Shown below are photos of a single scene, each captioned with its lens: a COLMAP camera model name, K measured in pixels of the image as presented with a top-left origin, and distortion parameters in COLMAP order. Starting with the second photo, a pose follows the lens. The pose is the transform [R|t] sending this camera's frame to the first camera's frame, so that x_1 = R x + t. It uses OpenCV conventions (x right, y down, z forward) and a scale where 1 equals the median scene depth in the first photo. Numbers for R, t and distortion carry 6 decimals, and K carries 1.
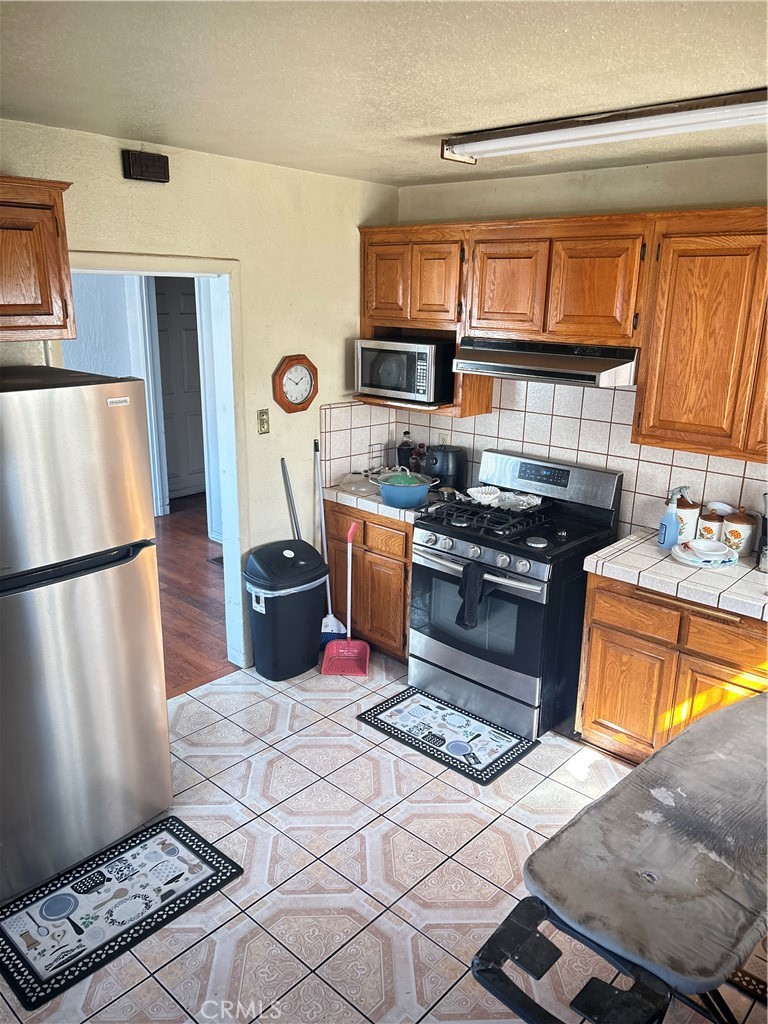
lens RADIAL K [[772.7, 0, 380.8], [0, 772.7, 512.9], [0, 0, 1]] dist [0.022563, -0.033938]
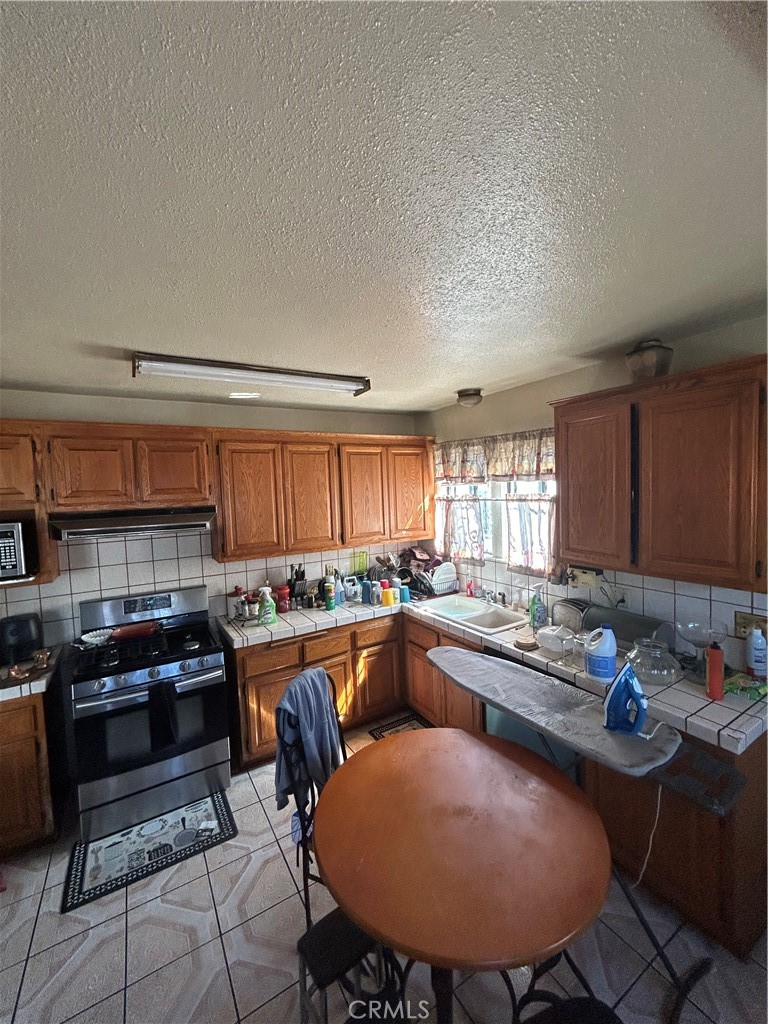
lens RADIAL K [[418.6, 0, 381.4], [0, 418.6, 512.4], [0, 0, 1]] dist [-0.006888, 0.001515]
pose [[0.291784, -0.085422, 0.952662, -0.412630], [0.302286, 0.953191, -0.007116, -0.086477], [-0.907461, 0.290052, 0.303948, 0.418494]]
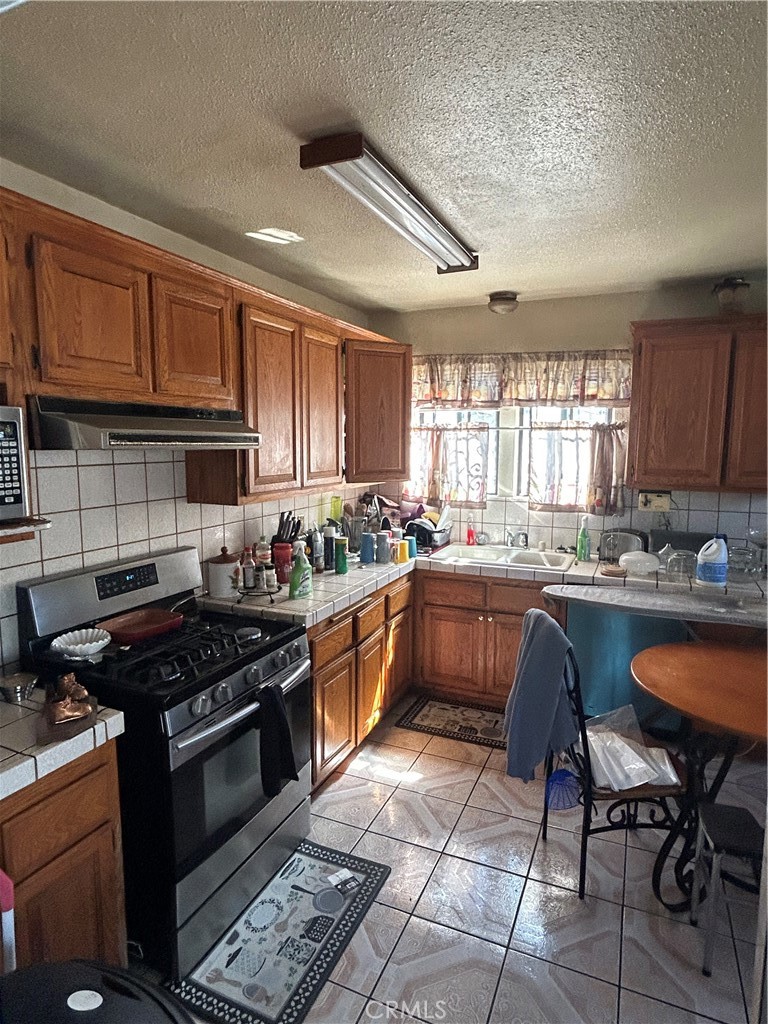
lens RADIAL K [[593.3, 0, 379.7], [0, 593.3, 517.4], [0, 0, 1]] dist [-0.012083, 0.015899]
pose [[-0.305513, -0.146413, 0.940864, -0.468646], [0.250334, 0.940997, 0.227721, -0.212057], [-0.918692, 0.305102, -0.250835, 1.071538]]
